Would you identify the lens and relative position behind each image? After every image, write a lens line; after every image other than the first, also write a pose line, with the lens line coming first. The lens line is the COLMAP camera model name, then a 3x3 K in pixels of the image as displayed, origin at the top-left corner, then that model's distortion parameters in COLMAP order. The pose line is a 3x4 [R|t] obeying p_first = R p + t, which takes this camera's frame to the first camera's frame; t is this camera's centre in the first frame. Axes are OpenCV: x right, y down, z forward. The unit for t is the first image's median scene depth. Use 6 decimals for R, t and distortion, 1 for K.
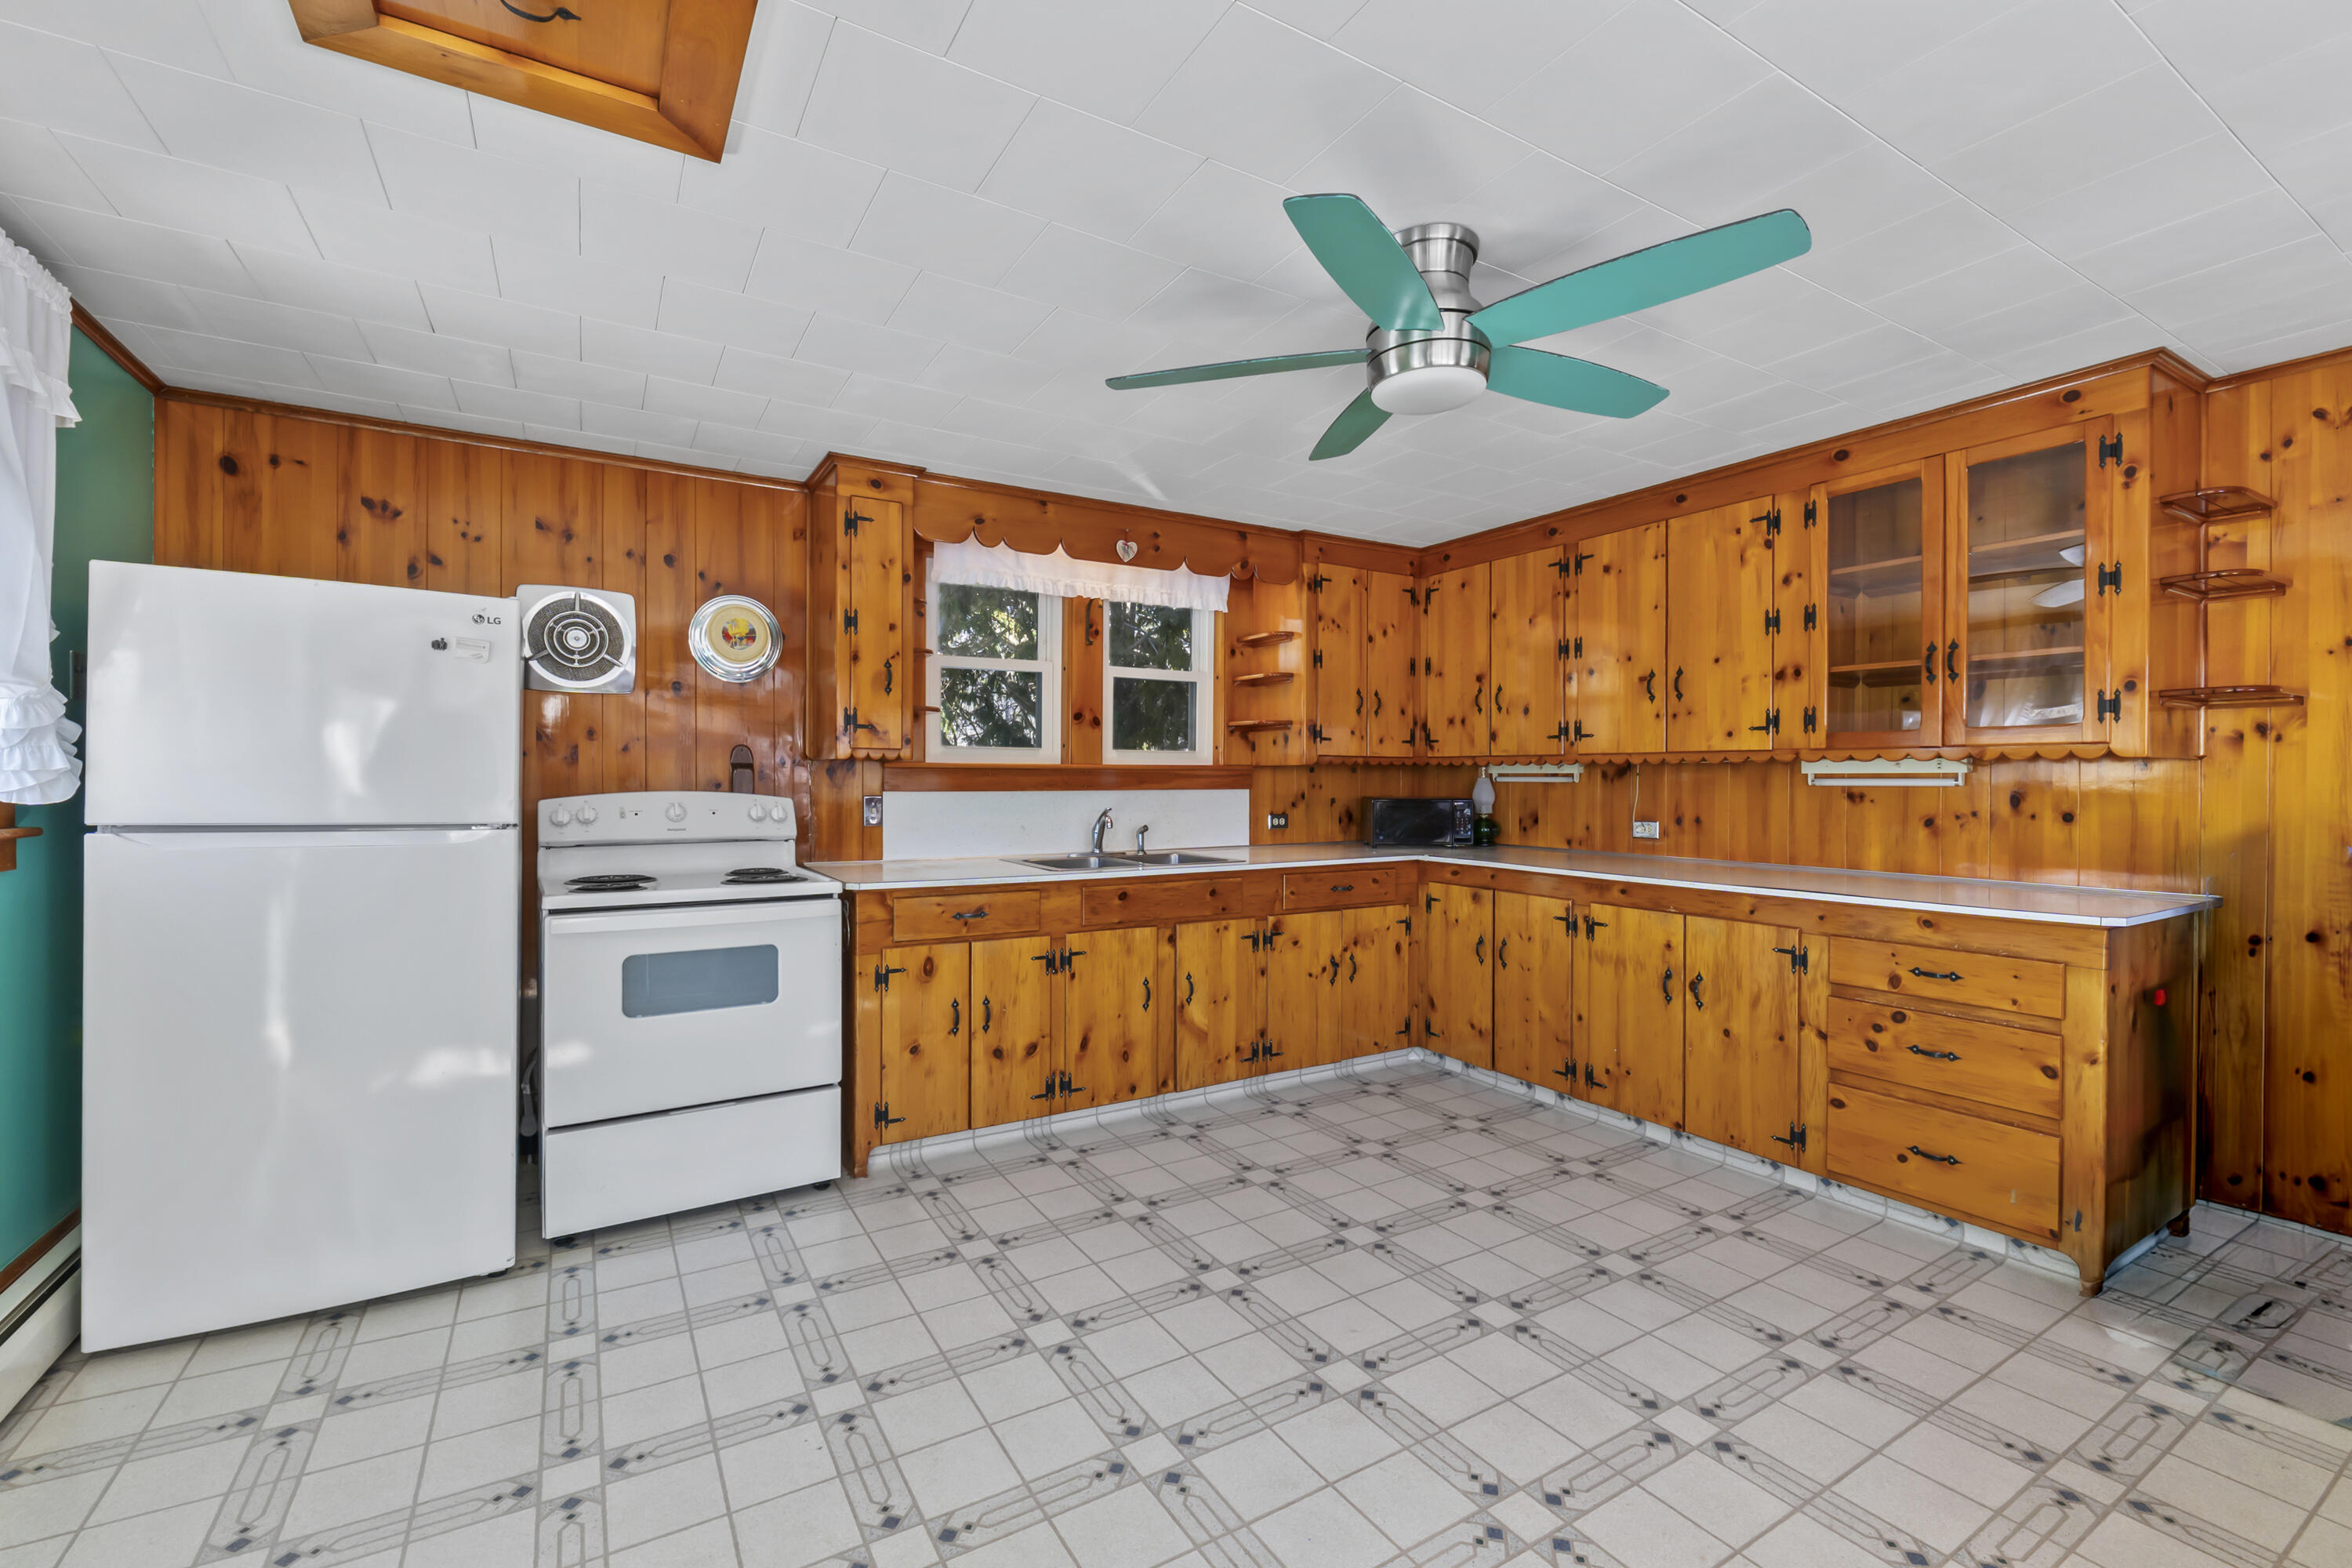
lens RADIAL K [[998.1, 0, 1162.2], [0, 998.1, 790.3], [0, 0, 1]] dist [-0.007117, -0.000991]
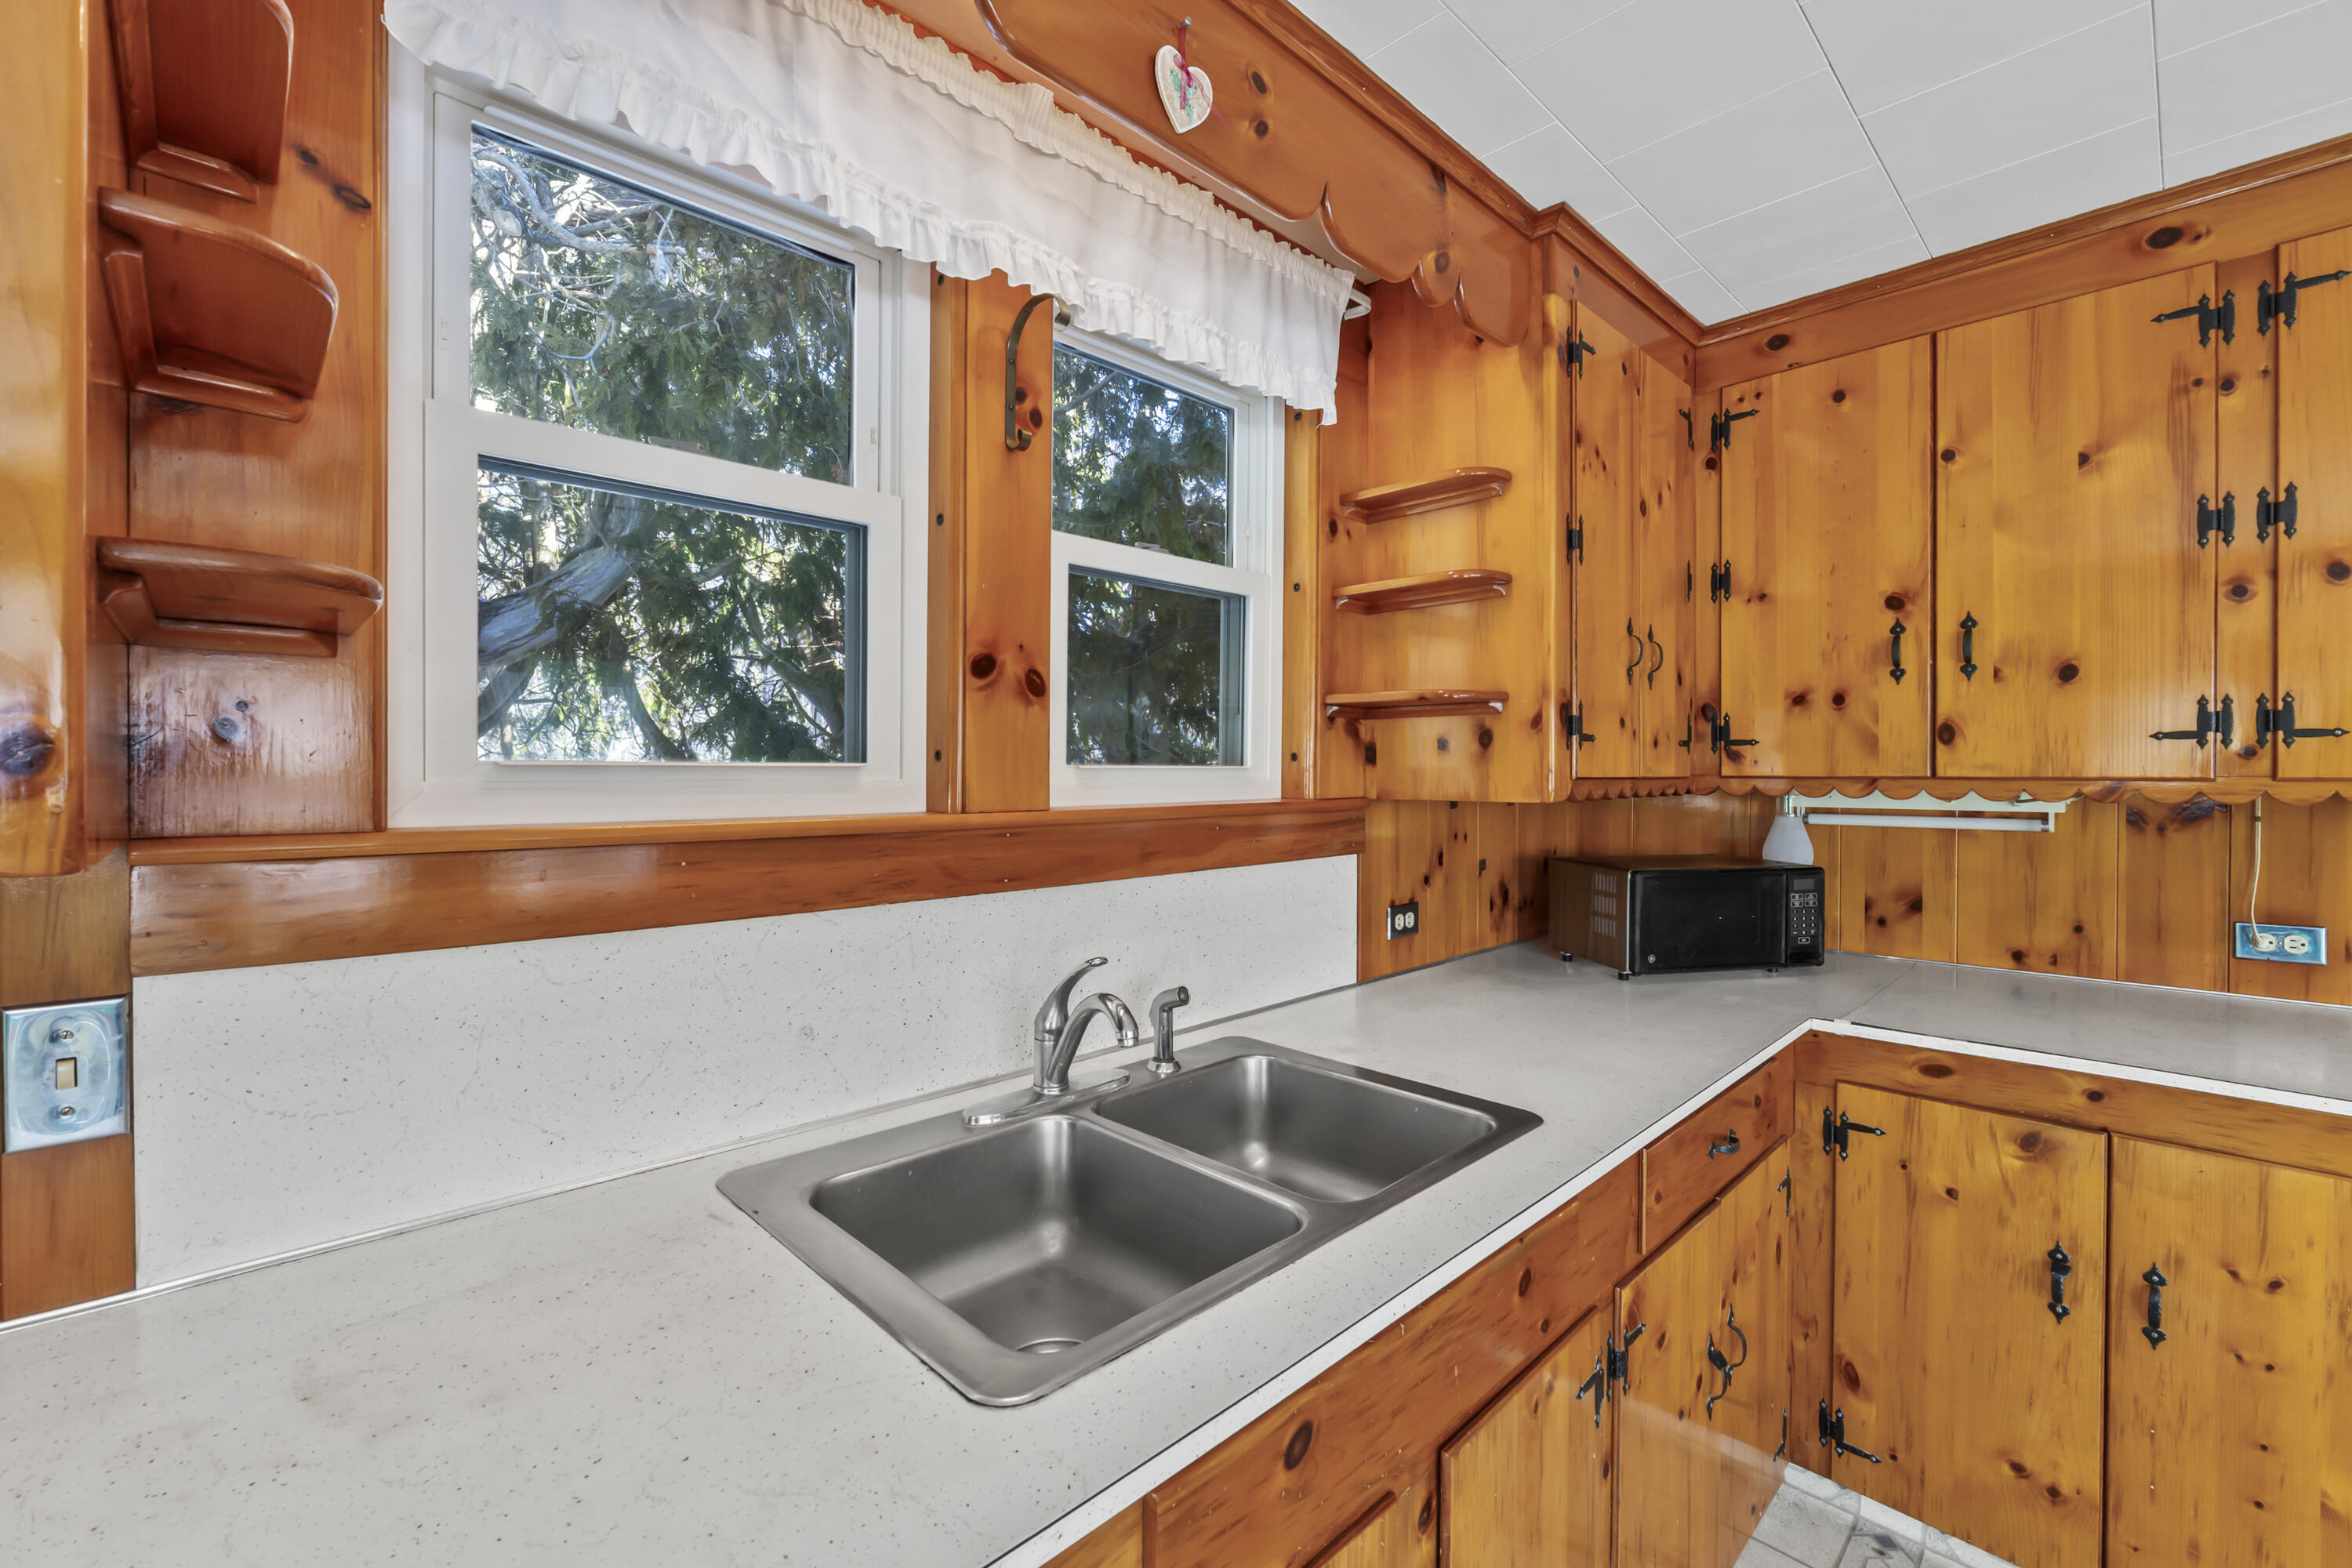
lens RADIAL K [[998.1, 0, 1159.5], [0, 998.1, 780.9], [0, 0, 1]] dist [-0.007117, -0.000991]
pose [[0.975025, -0.005801, 0.222019, -0.113718], [0.006836, 0.999969, -0.003893, -0.039074], [-0.221990, 0.005314, 0.975034, 0.752797]]
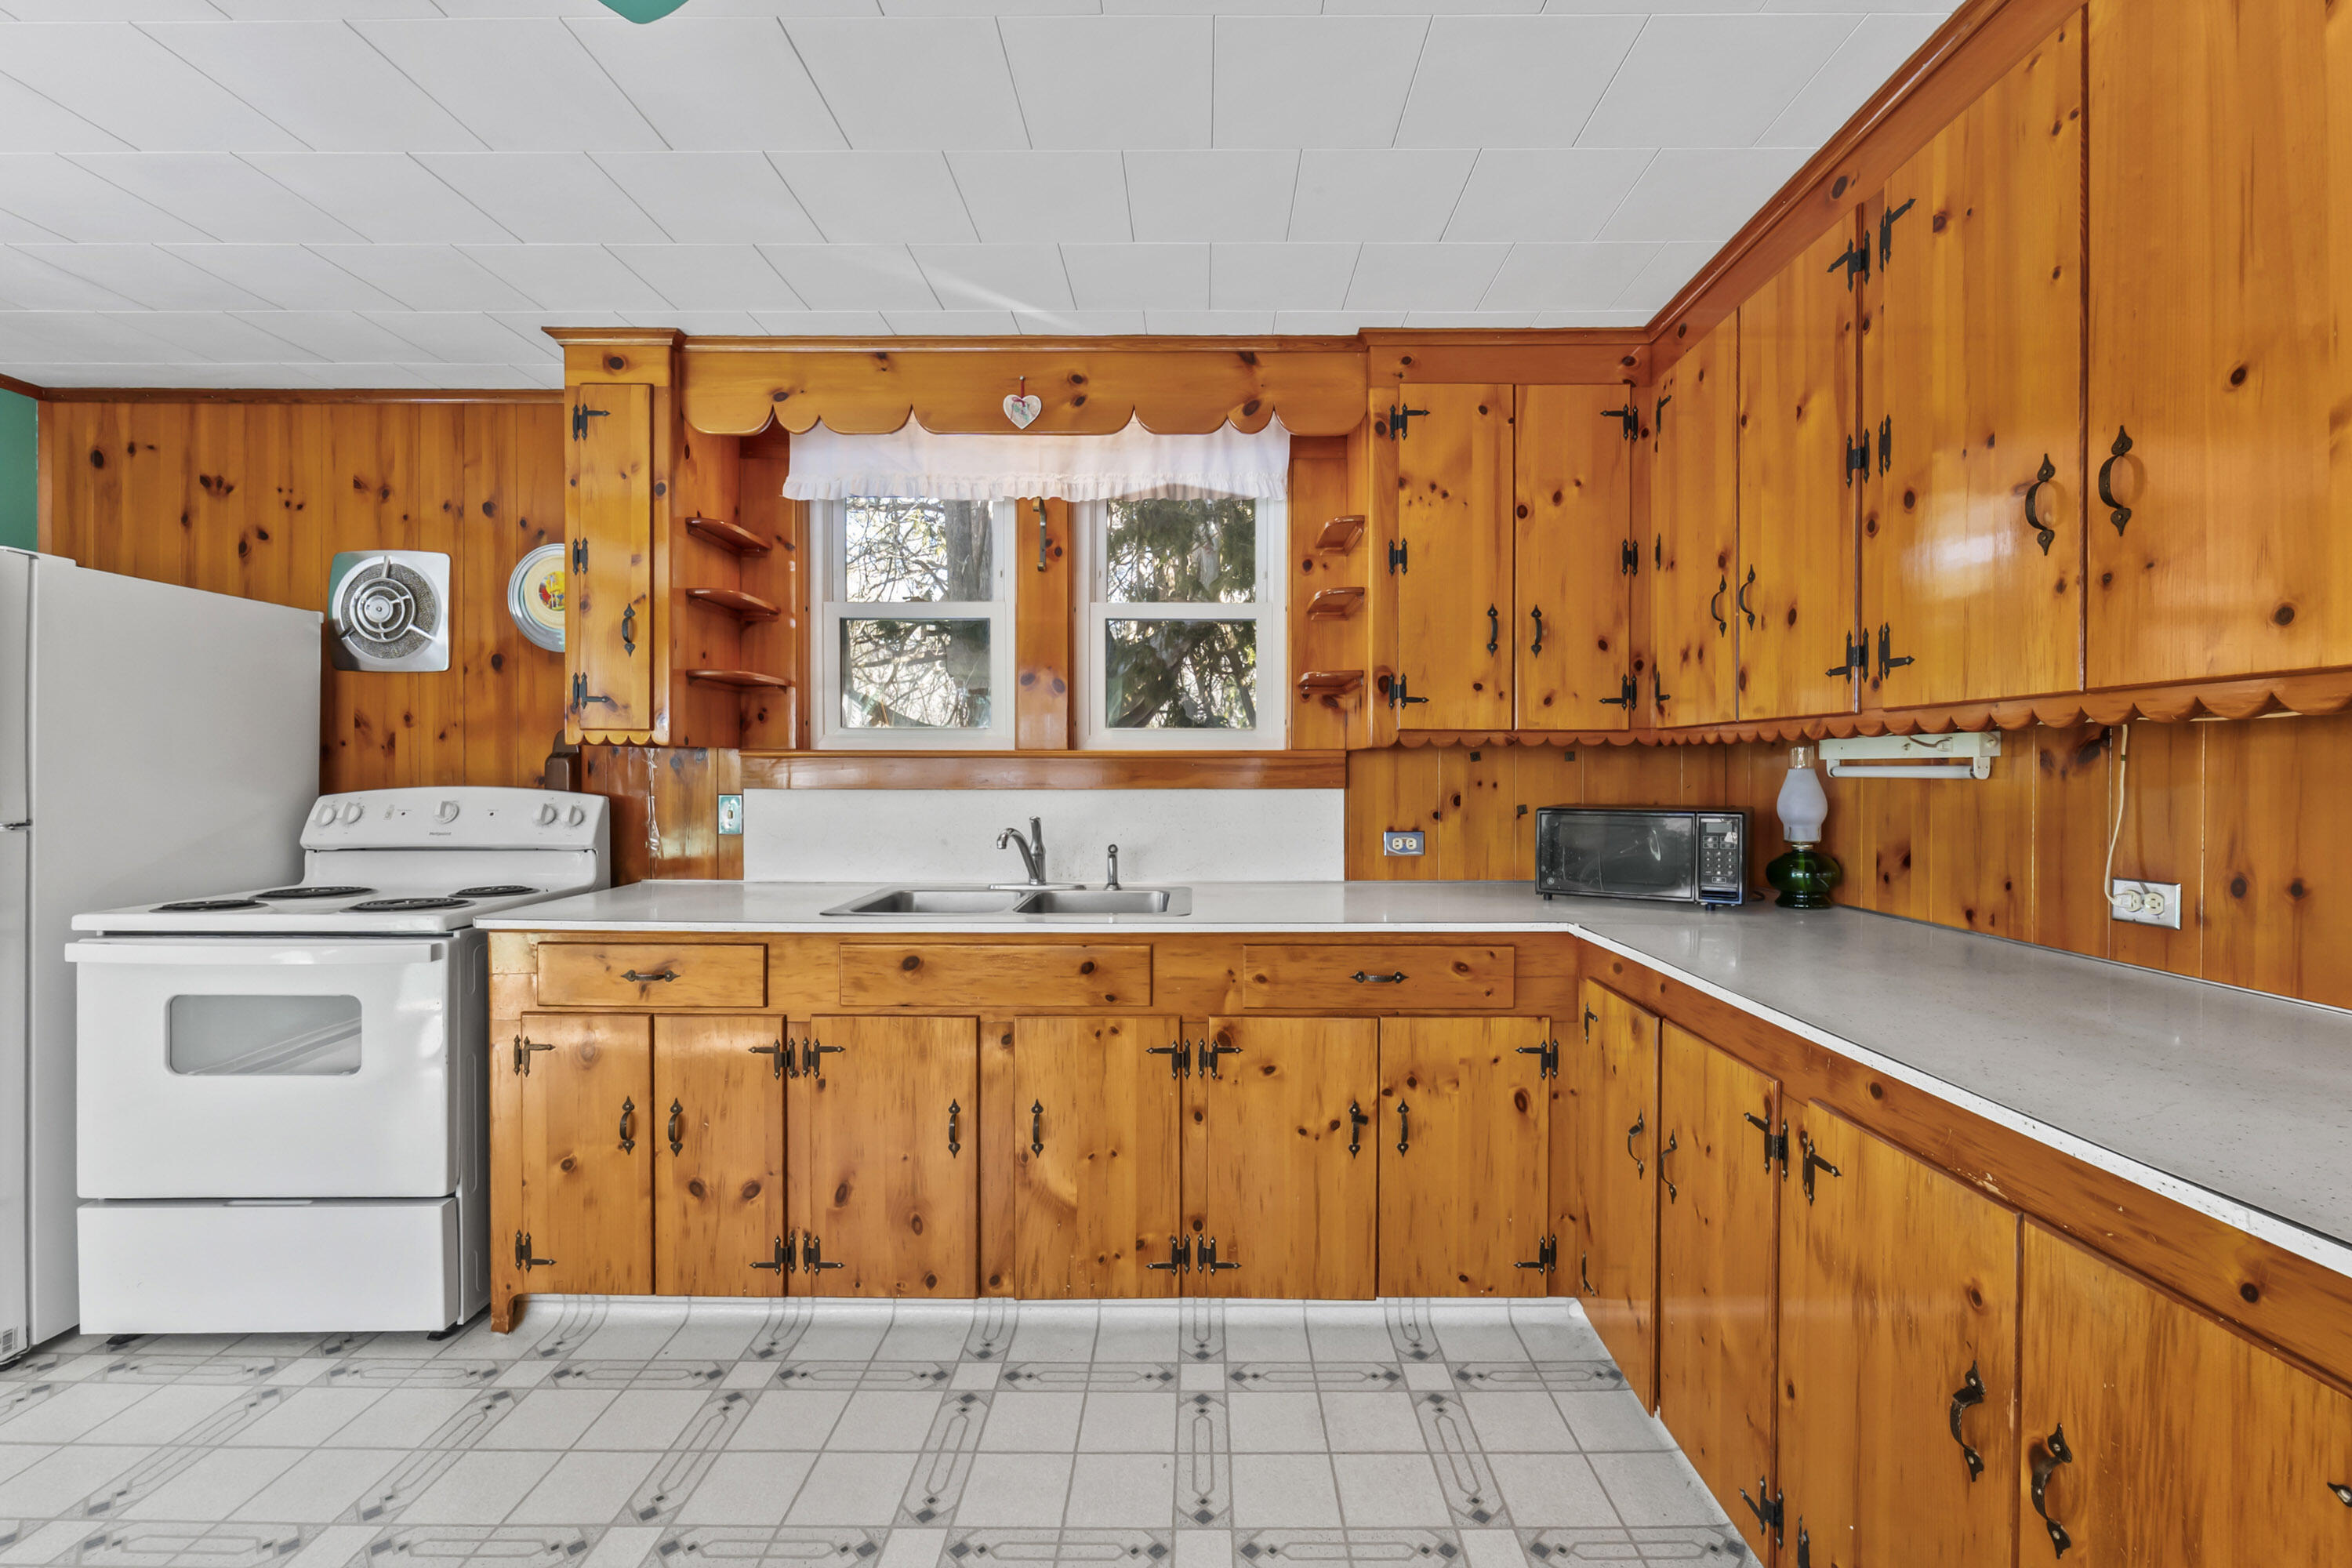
lens RADIAL K [[998.1, 0, 1210.4], [0, 998.1, 787.0], [0, 0, 1]] dist [-0.007117, -0.000991]
pose [[0.860909, 0.006823, -0.508713, 0.409360], [-0.006293, 0.999976, 0.002763, -0.004302], [0.508720, 0.000823, 0.860932, 0.542392]]
